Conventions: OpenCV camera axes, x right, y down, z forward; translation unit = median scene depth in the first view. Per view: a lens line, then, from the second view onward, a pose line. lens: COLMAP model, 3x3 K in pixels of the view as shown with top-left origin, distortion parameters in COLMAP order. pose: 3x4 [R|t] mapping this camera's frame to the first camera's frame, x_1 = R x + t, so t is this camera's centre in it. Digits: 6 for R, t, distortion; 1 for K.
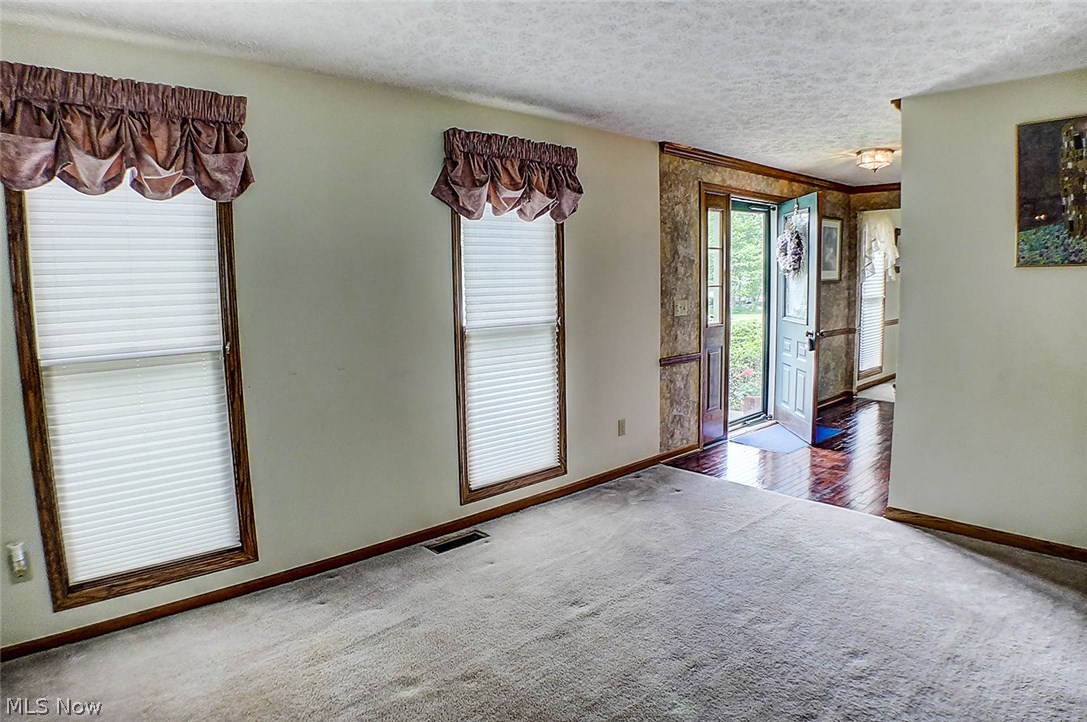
lens RADIAL K [[640.8, 0, 545.3], [0, 640.8, 363.4], [0, 0, 1]] dist [-0.124713, 0.027568]
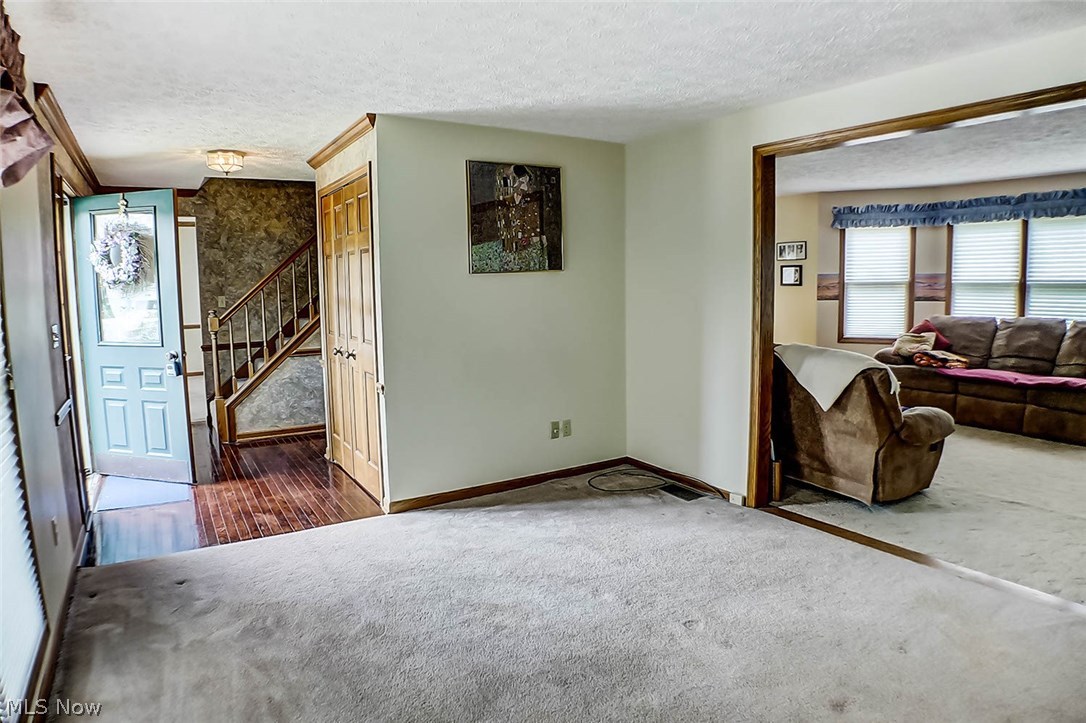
lens RADIAL K [[640.2, 0, 534.9], [0, 640.2, 362.4], [0, 0, 1]] dist [-0.124713, 0.027568]
pose [[0.186803, -0.105924, 0.976670, -0.508441], [0.136027, 0.987383, 0.081069, -0.067954], [-0.972934, 0.117710, 0.198855, 0.622805]]
